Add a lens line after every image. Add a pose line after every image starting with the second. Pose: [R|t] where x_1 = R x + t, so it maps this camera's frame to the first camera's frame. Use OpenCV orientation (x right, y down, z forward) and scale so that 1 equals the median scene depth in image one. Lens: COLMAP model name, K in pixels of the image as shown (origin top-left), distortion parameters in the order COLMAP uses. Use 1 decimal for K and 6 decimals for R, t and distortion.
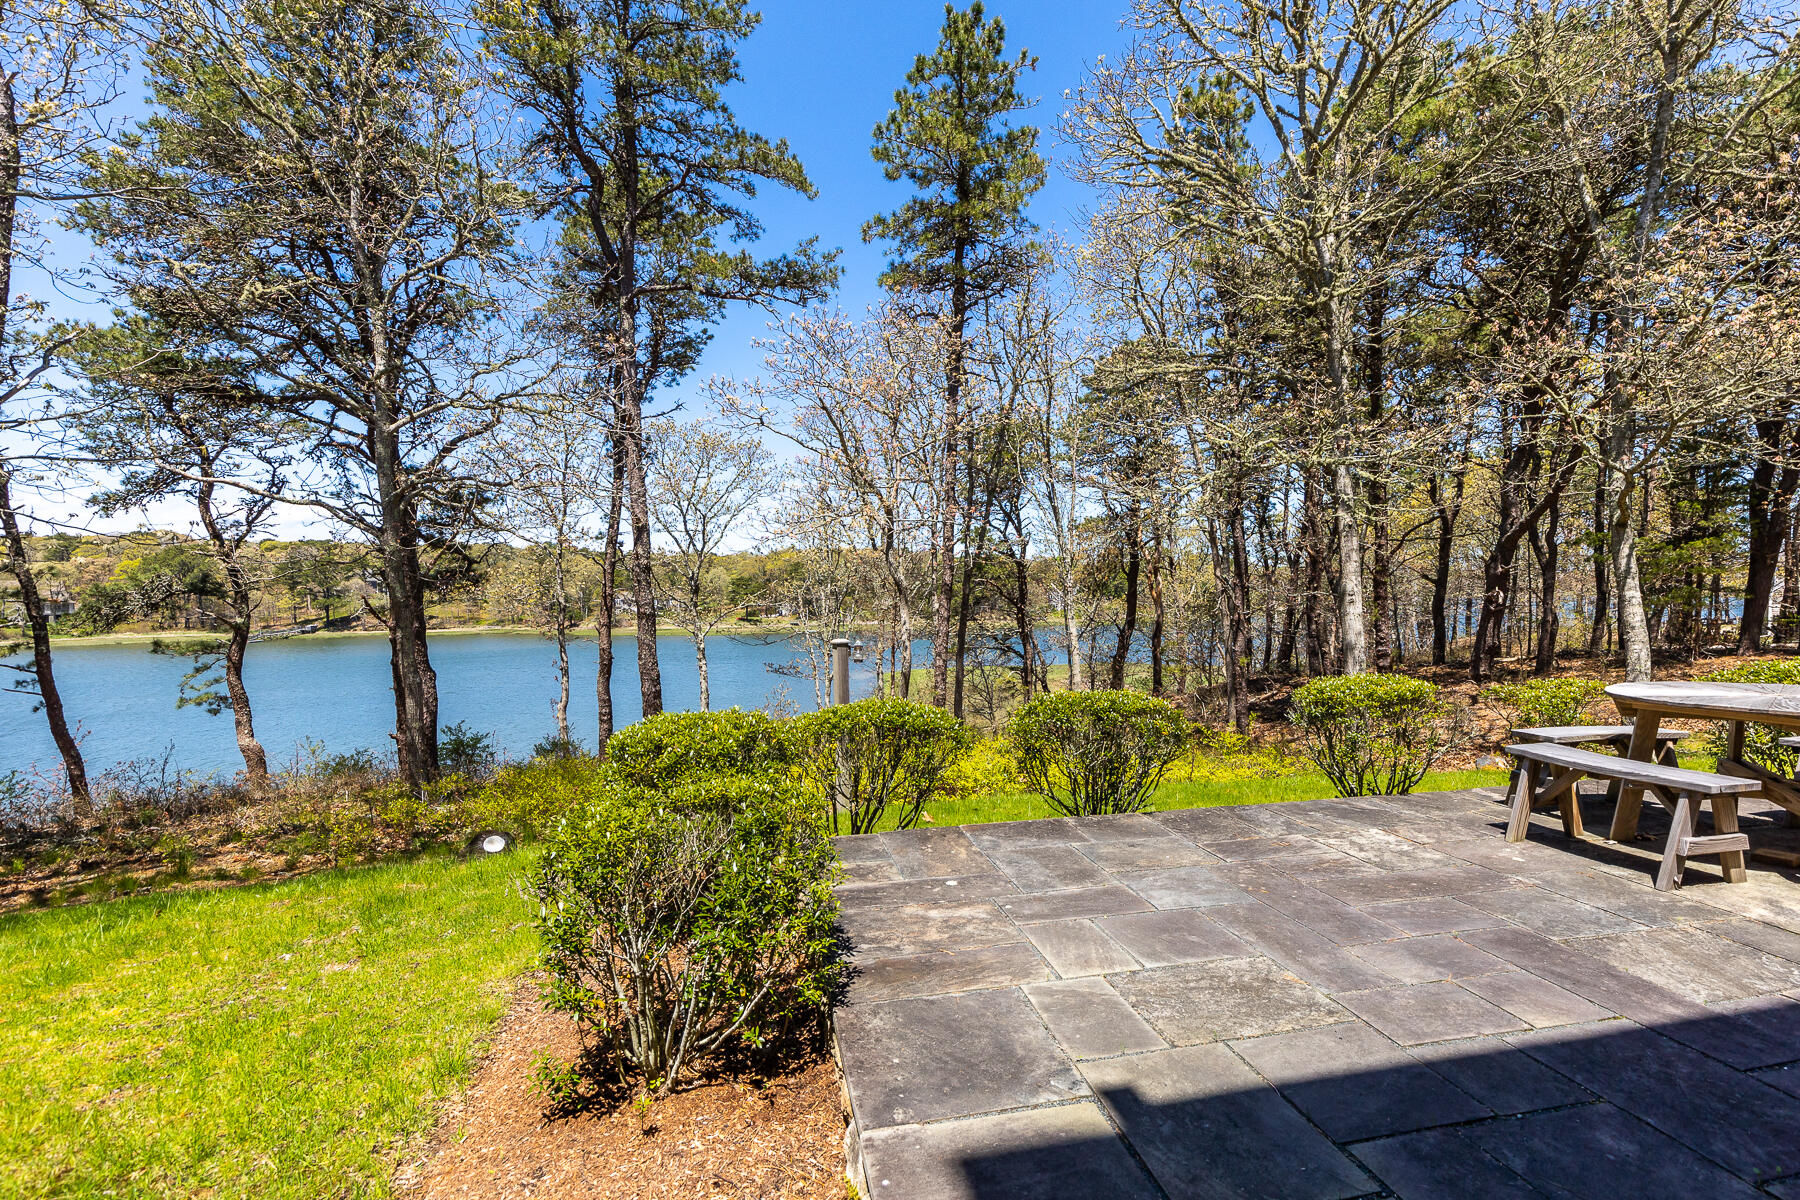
lens RADIAL K [[841.9, 0, 943.5], [0, 841.9, 615.4], [0, 0, 1]] dist [0.002982, 0.000312]
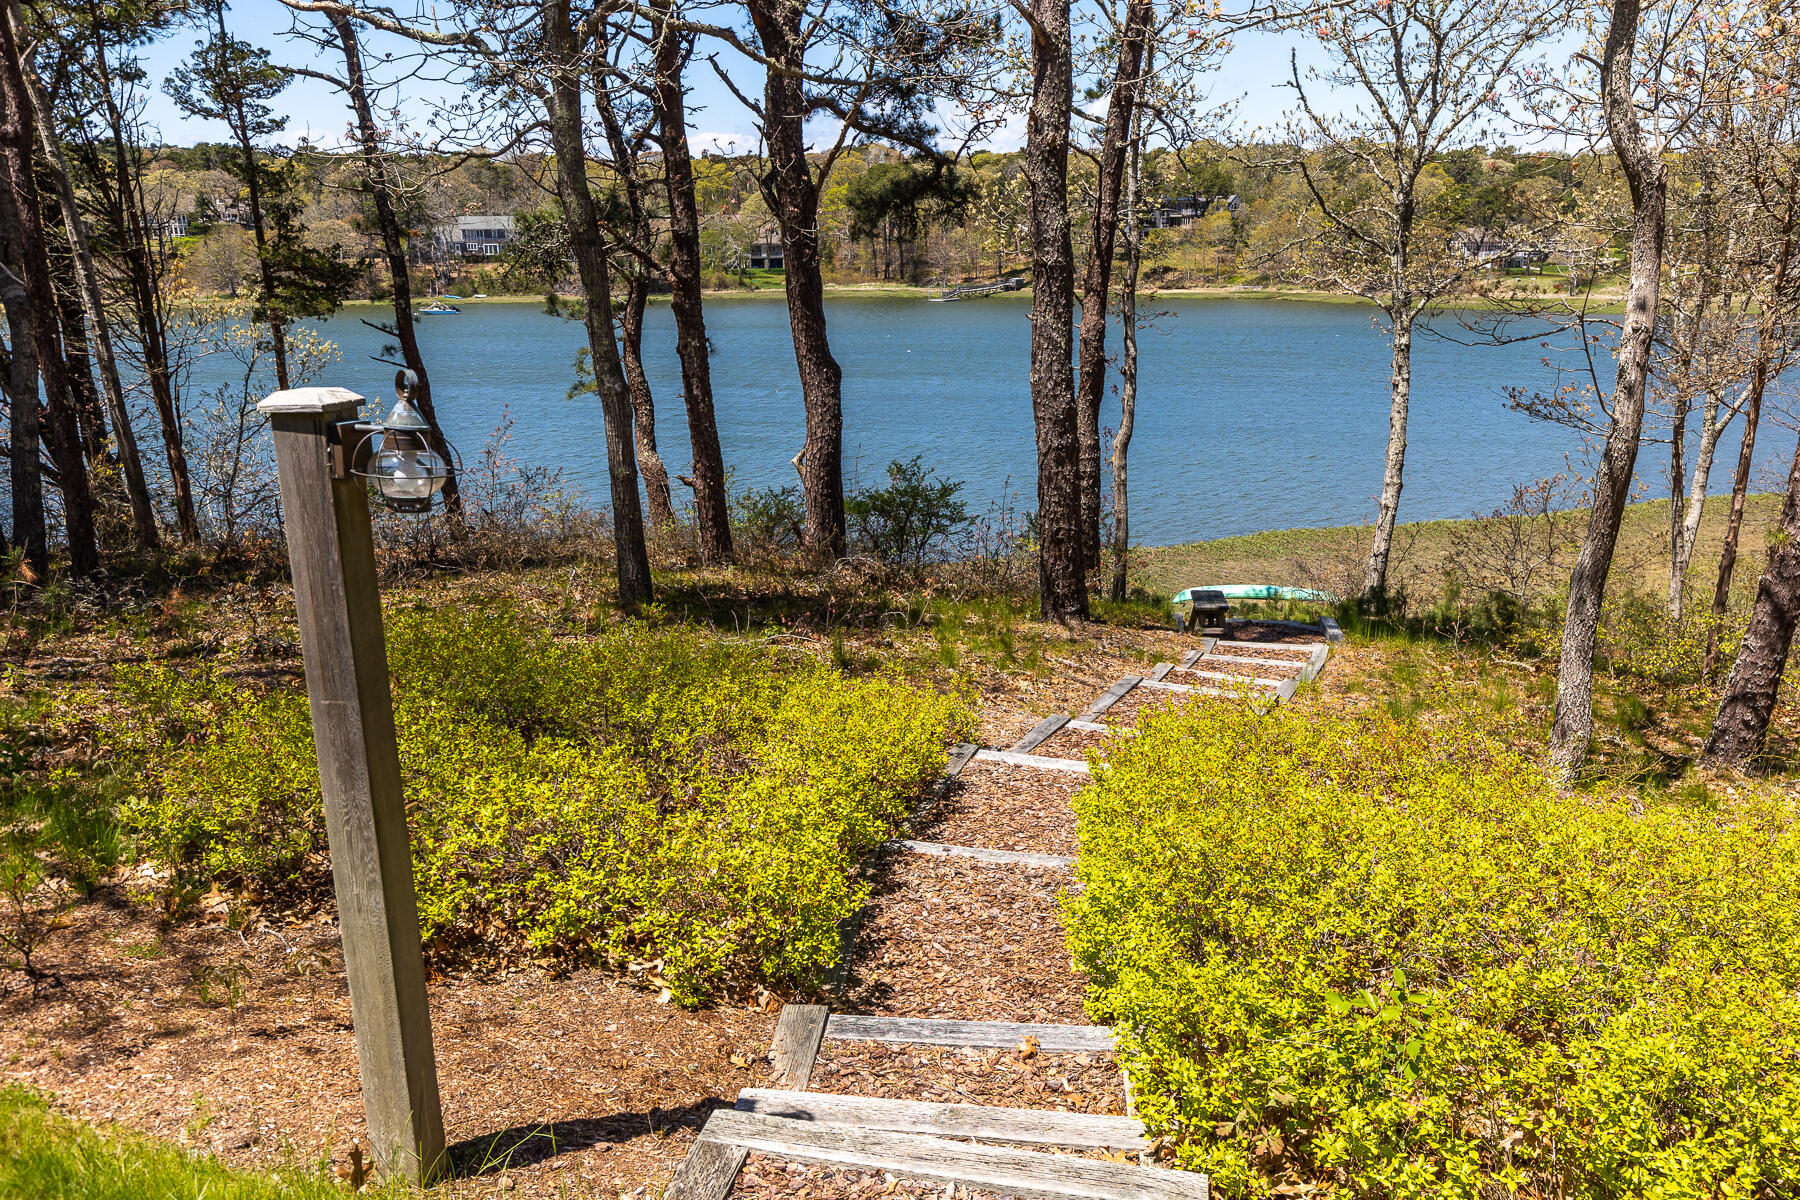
lens RADIAL K [[1439.2, 0, 937.7], [0, 1439.2, 658.6], [0, 0, 1]] dist [-0.000589, 0.007393]
pose [[0.754142, 0.187617, -0.629340, 0.087350], [-0.018104, 0.963897, 0.265660, -0.001902], [0.656461, -0.188952, 0.730312, 0.310570]]
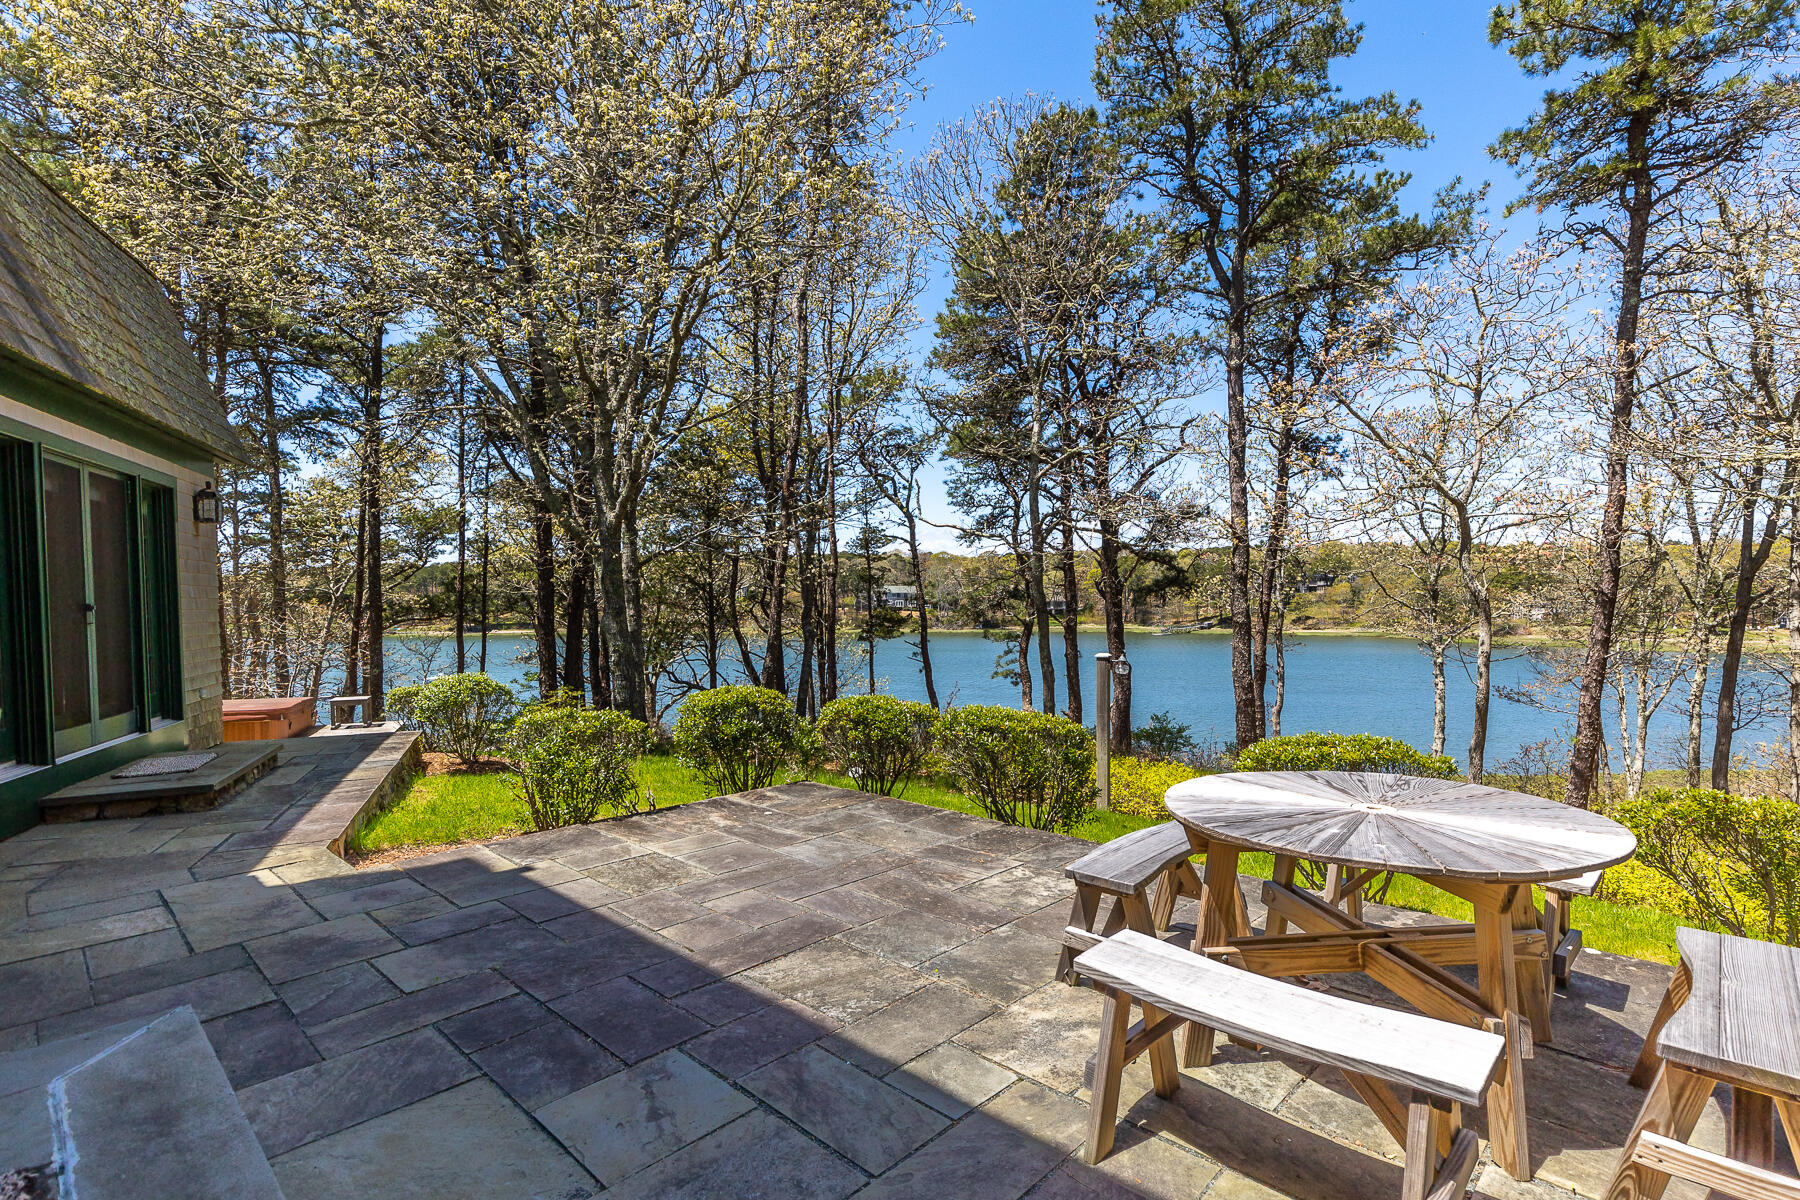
lens RADIAL K [[881.7, 0, 902.8], [0, 881.7, 613.8], [0, 0, 1]] dist [-0.002310, 0.000259]
pose [[0.543979, 0.021442, -0.838825, 0.260410], [-0.024388, 0.999655, 0.009737, -0.010537], [0.838744, 0.015161, 0.544314, 0.060835]]
